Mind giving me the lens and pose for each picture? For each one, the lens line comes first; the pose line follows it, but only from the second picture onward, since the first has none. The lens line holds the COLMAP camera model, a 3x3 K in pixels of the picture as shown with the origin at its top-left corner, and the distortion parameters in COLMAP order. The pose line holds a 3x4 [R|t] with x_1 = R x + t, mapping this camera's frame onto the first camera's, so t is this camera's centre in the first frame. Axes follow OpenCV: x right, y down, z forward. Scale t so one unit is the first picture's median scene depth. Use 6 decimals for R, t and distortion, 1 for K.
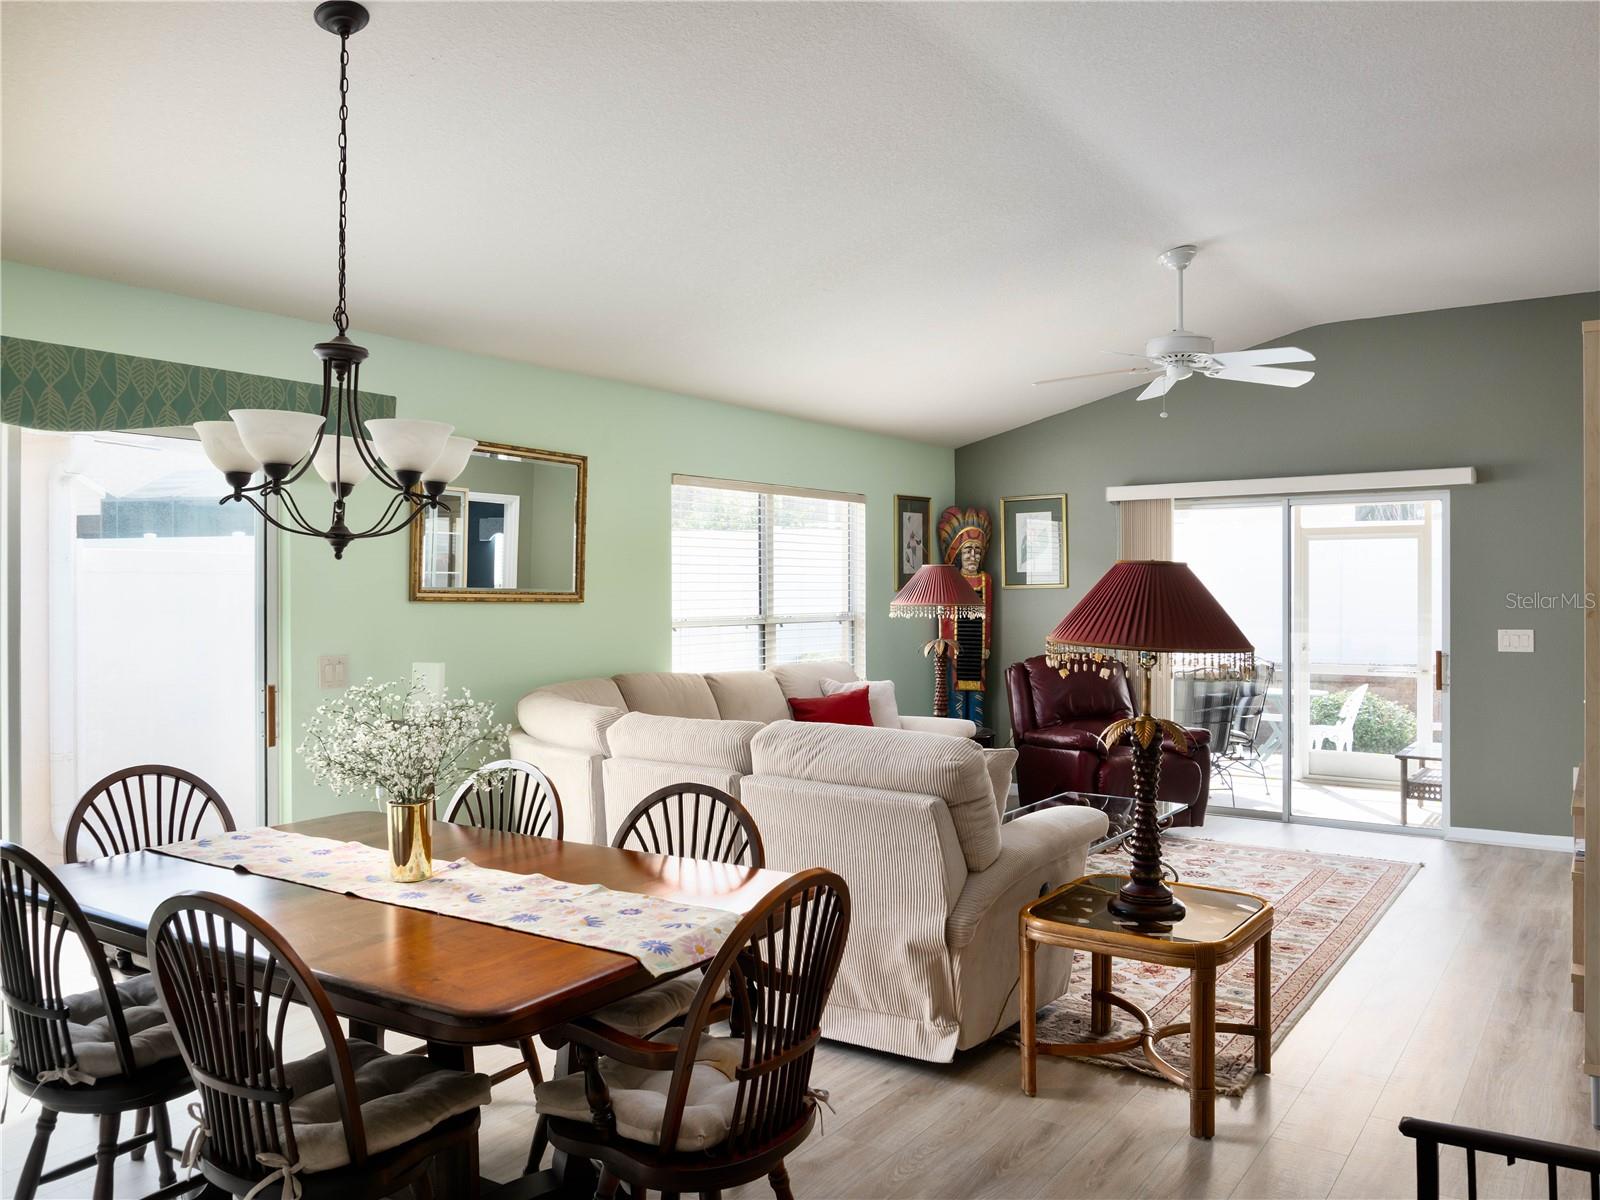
lens RADIAL K [[1224.8, 0, 800.0], [0, 1224.8, 600.0], [0, 0, 1]] dist [0.031422, -0.000527]
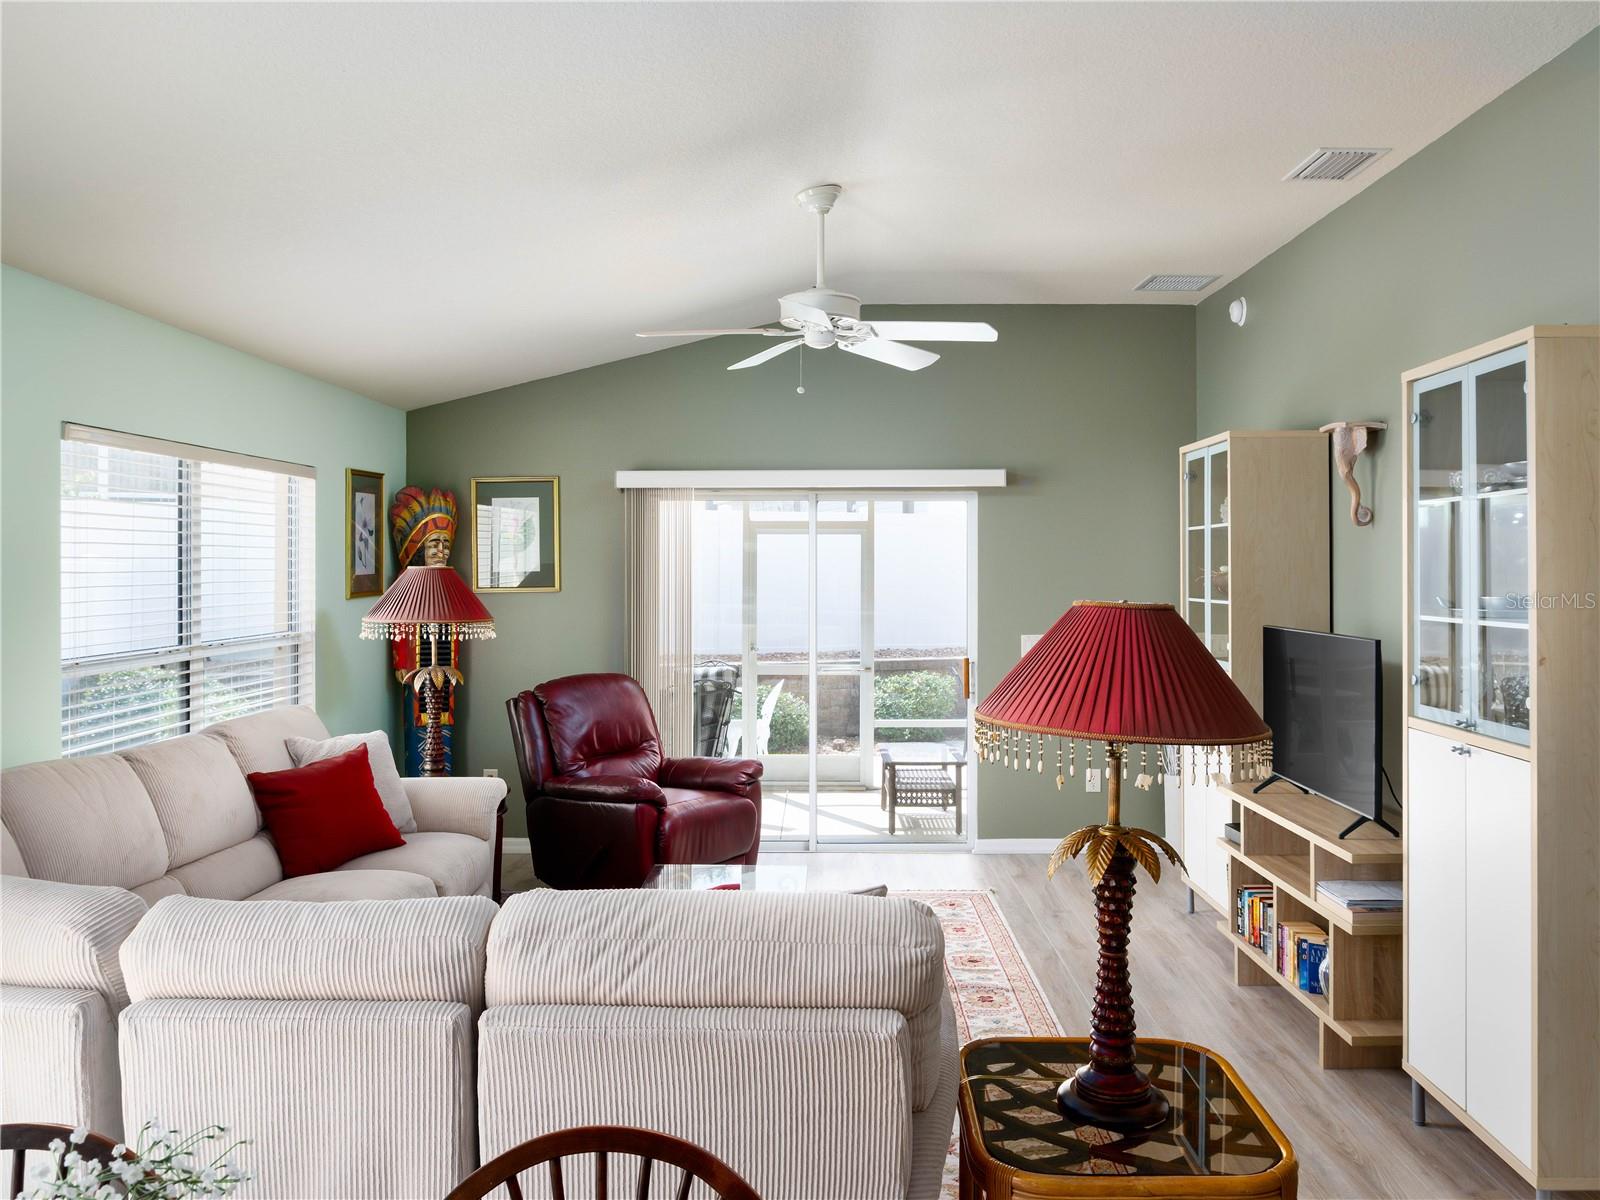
lens RADIAL K [[1229.1, 0, 804.1], [0, 1229.1, 561.1], [0, 0, 1]] dist [-0.011178, -0.002644]
pose [[0.824365, 0.002239, 0.566054, -0.121820], [0.004722, 0.999930, -0.010833, -0.022773], [-0.566039, 0.011603, 0.824297, 0.259882]]
